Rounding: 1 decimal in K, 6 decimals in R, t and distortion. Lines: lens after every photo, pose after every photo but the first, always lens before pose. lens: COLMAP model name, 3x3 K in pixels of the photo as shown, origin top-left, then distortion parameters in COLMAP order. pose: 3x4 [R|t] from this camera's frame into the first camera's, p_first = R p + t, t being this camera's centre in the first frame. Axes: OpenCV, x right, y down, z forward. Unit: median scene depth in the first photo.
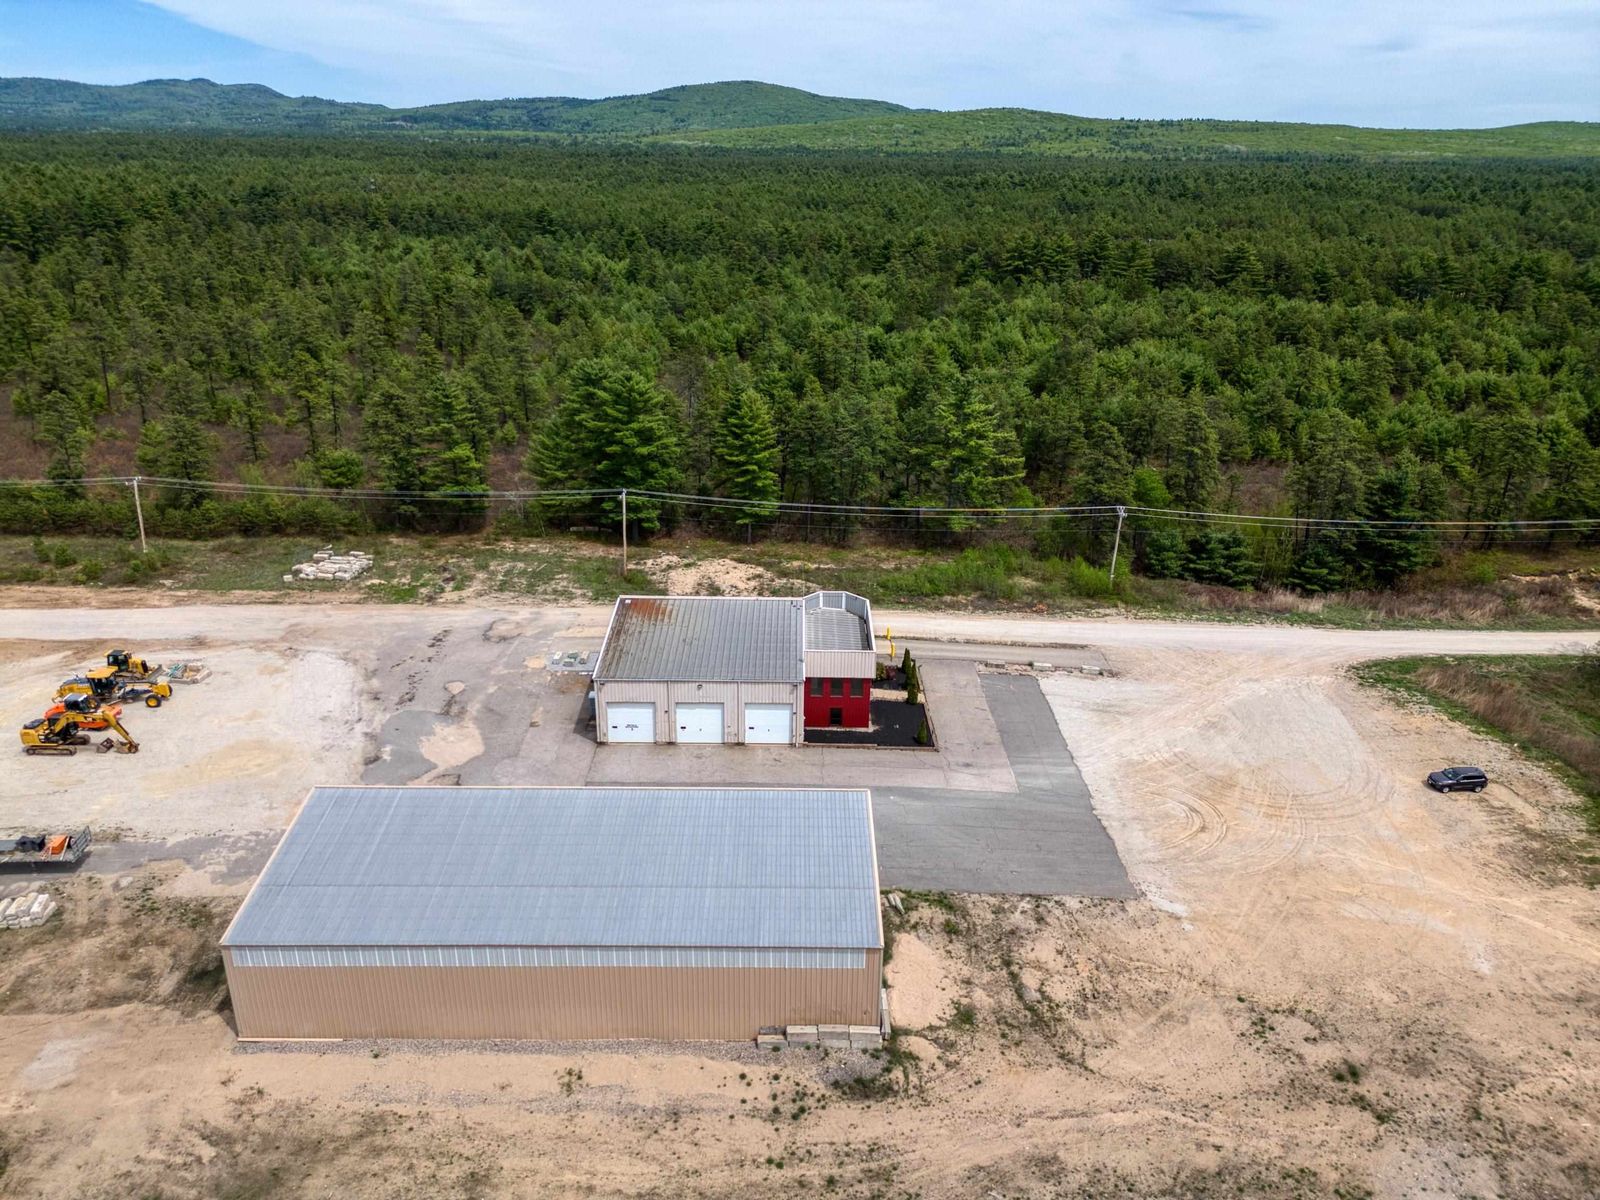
lens RADIAL K [[1114.2, 0, 799.6], [0, 1114.2, 604.0], [0, 0, 1]] dist [0.086984, -0.086202]
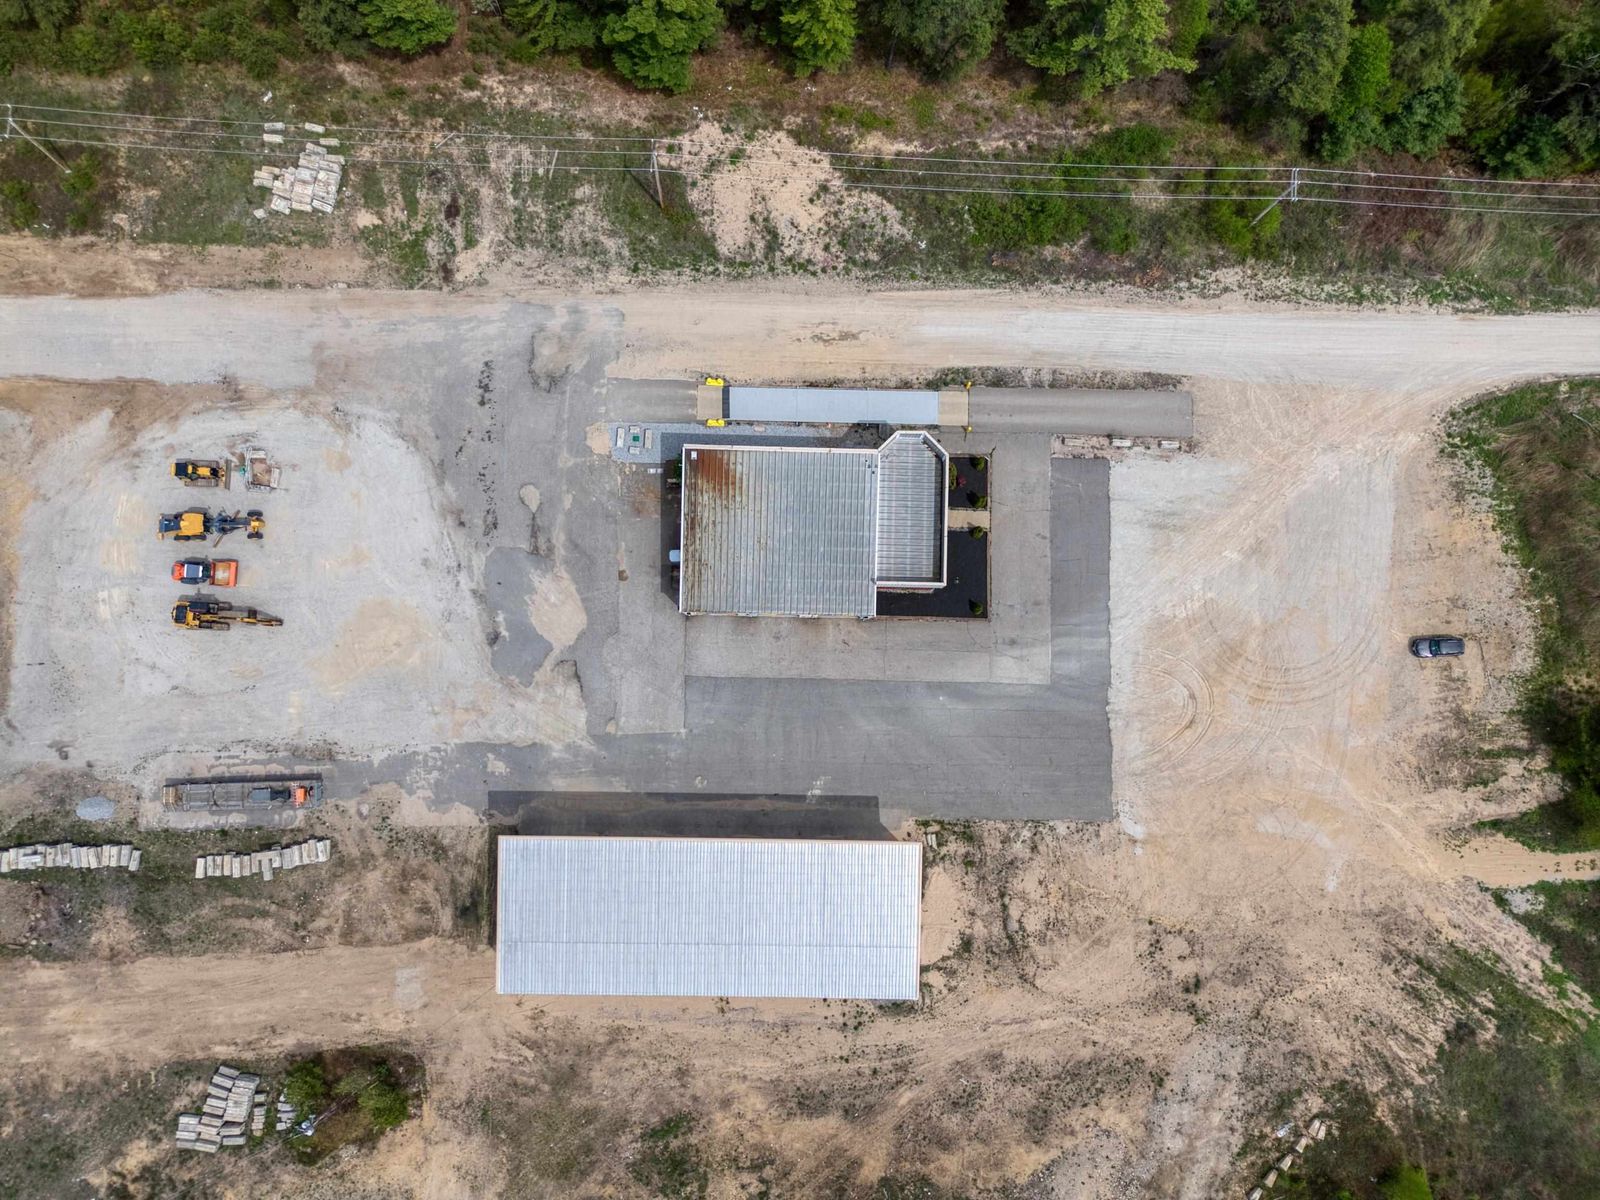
lens RADIAL K [[1081.2, 0, 800.0], [0, 1081.2, 600.0], [0, 0, 1]] dist [0.078117, -0.071309]
pose [[0.999699, 0.024012, 0.005004, -0.072239], [-0.015285, 0.450310, 0.892741, -0.846143], [0.019183, -0.892549, 0.450542, 0.528127]]
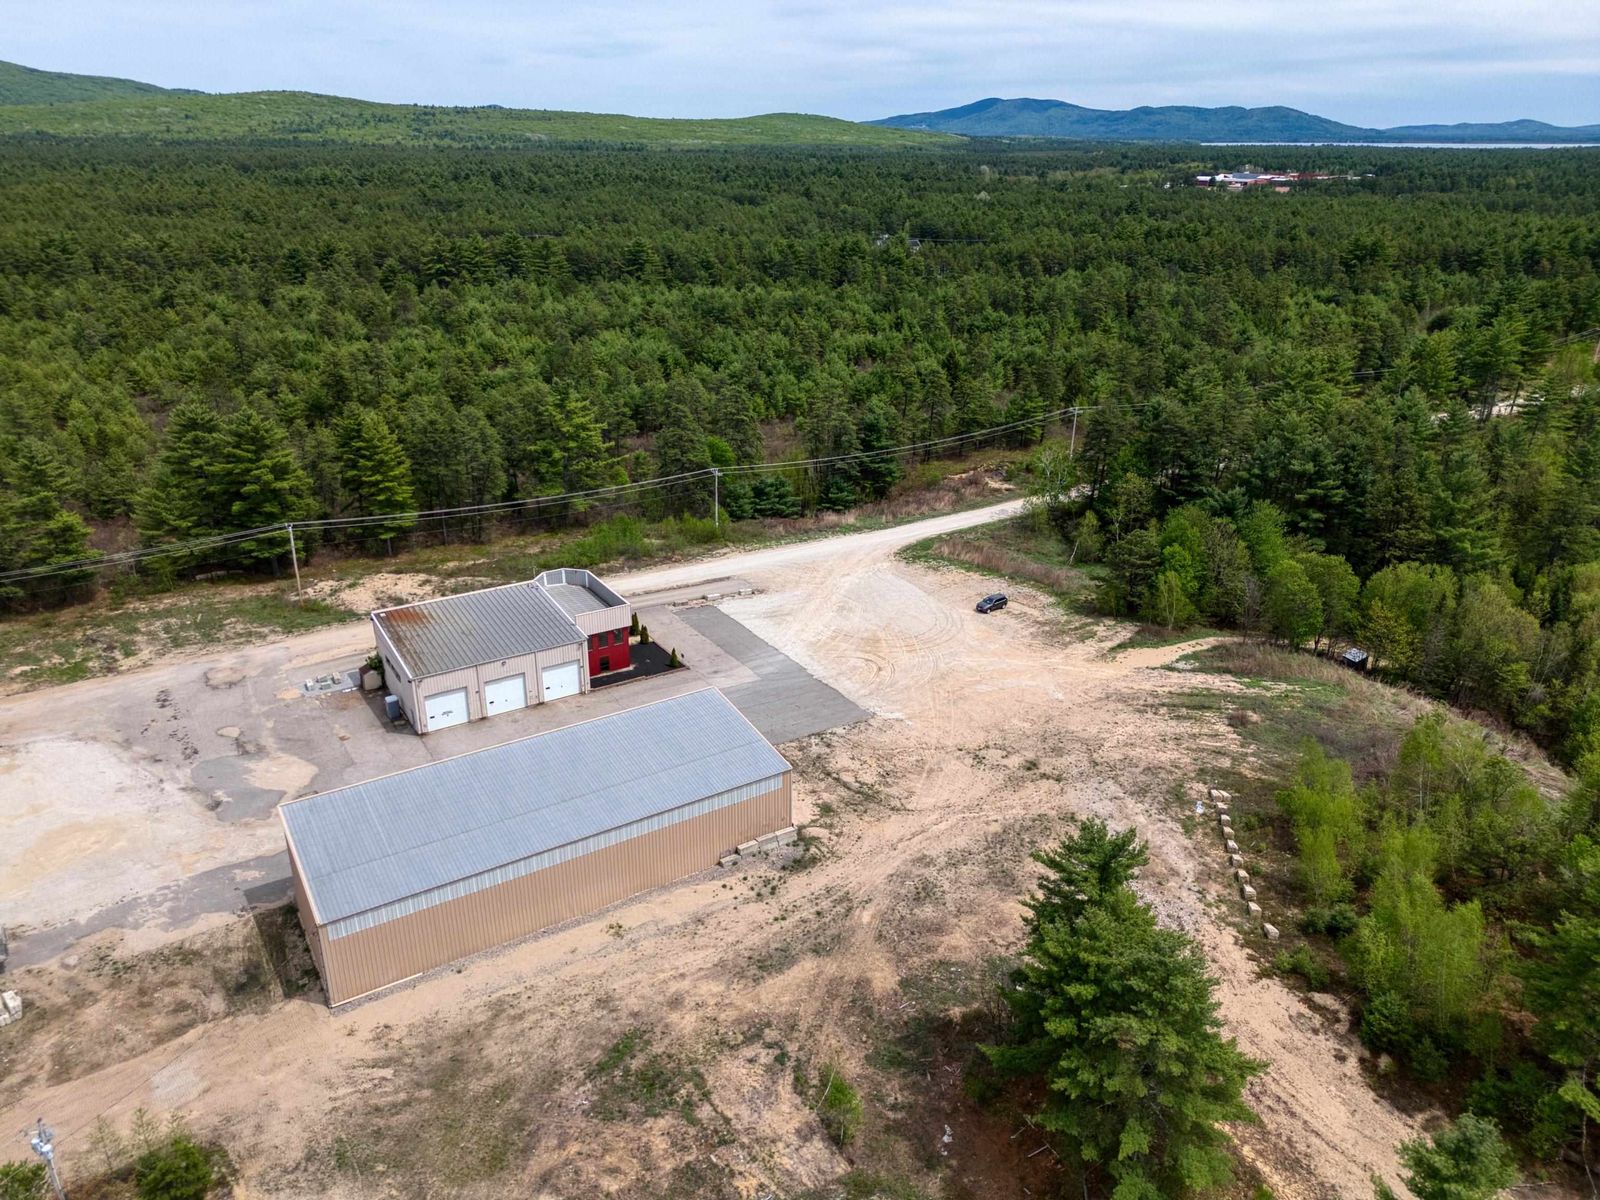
lens RADIAL K [[1114.2, 0, 799.6], [0, 1114.2, 604.0], [0, 0, 1]] dist [0.086984, -0.086202]
pose [[0.844603, -0.214422, 0.490580, -0.386435], [0.208605, 0.975681, 0.067306, -0.001915], [-0.493082, 0.045491, 0.868793, -0.189844]]
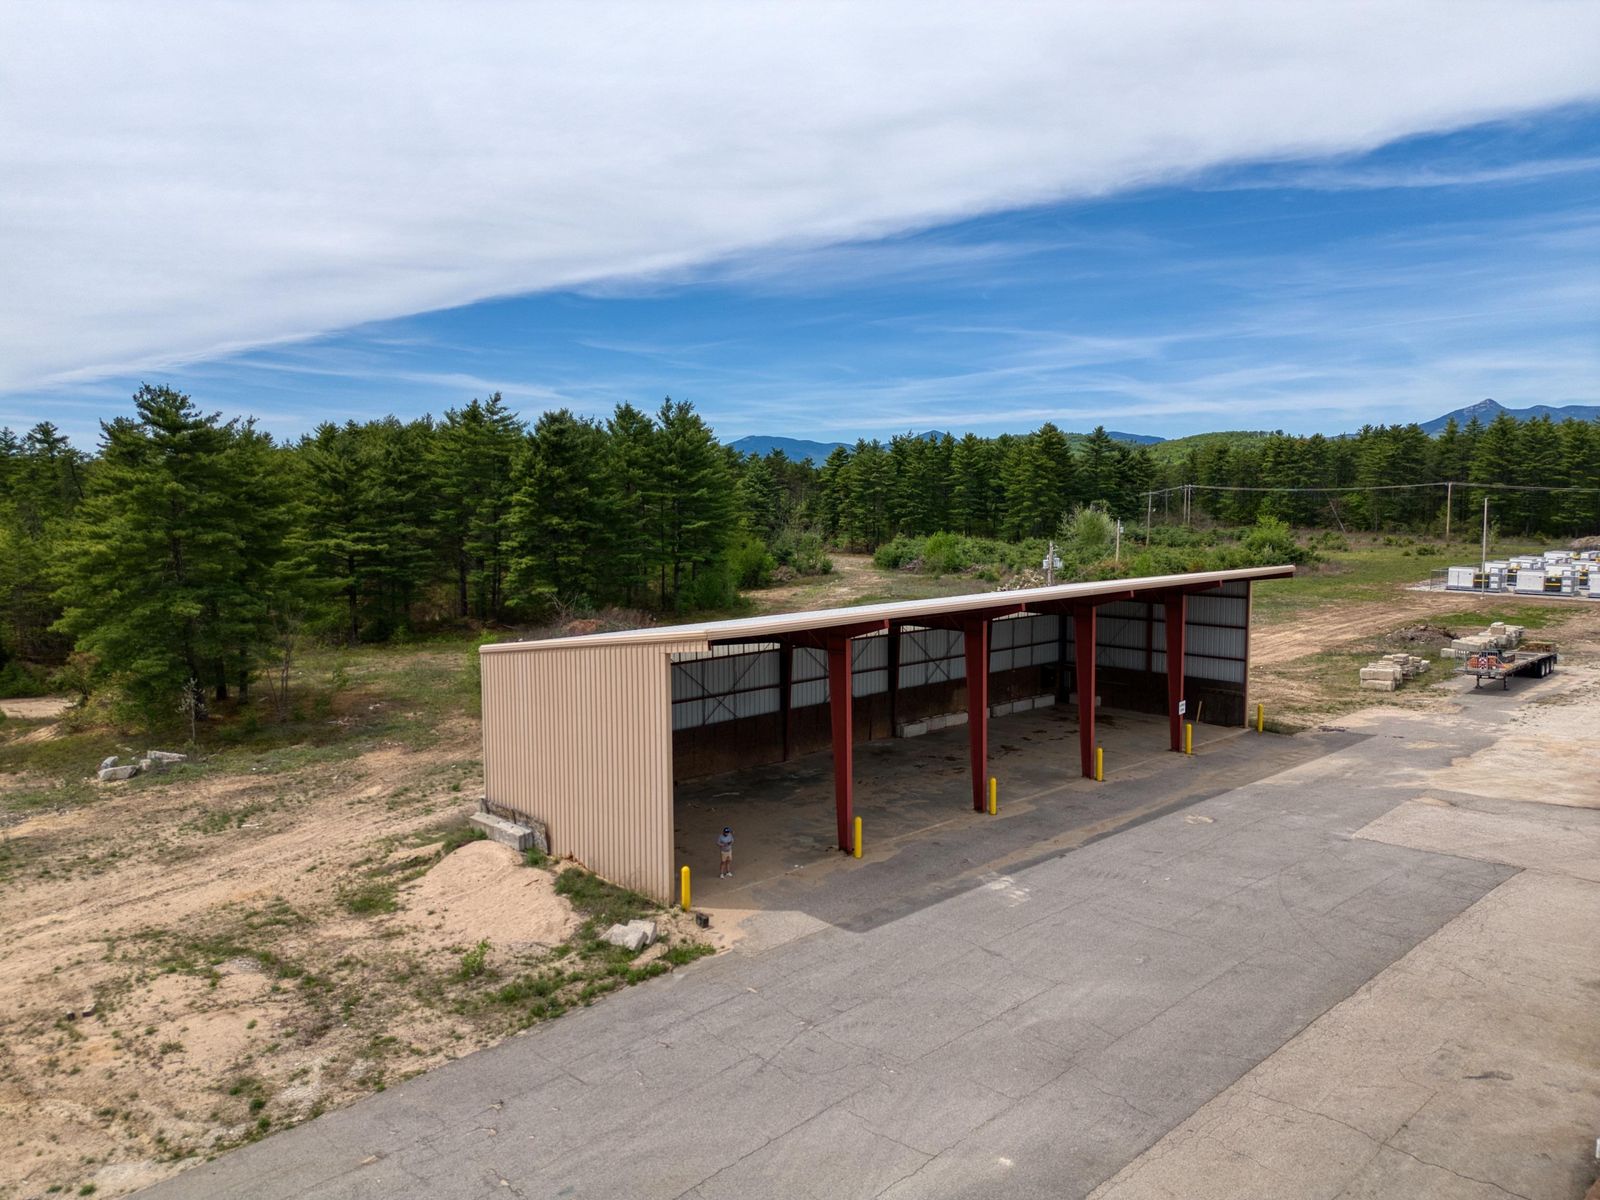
lens RADIAL K [[1114.2, 0, 799.6], [0, 1114.2, 604.0], [0, 0, 1]] dist [0.086984, -0.086202]
pose [[-0.738504, 0.057010, -0.671835, 0.245695], [-0.259491, 0.895638, 0.361243, -0.002673], [0.622316, 0.441114, -0.646638, 0.999086]]
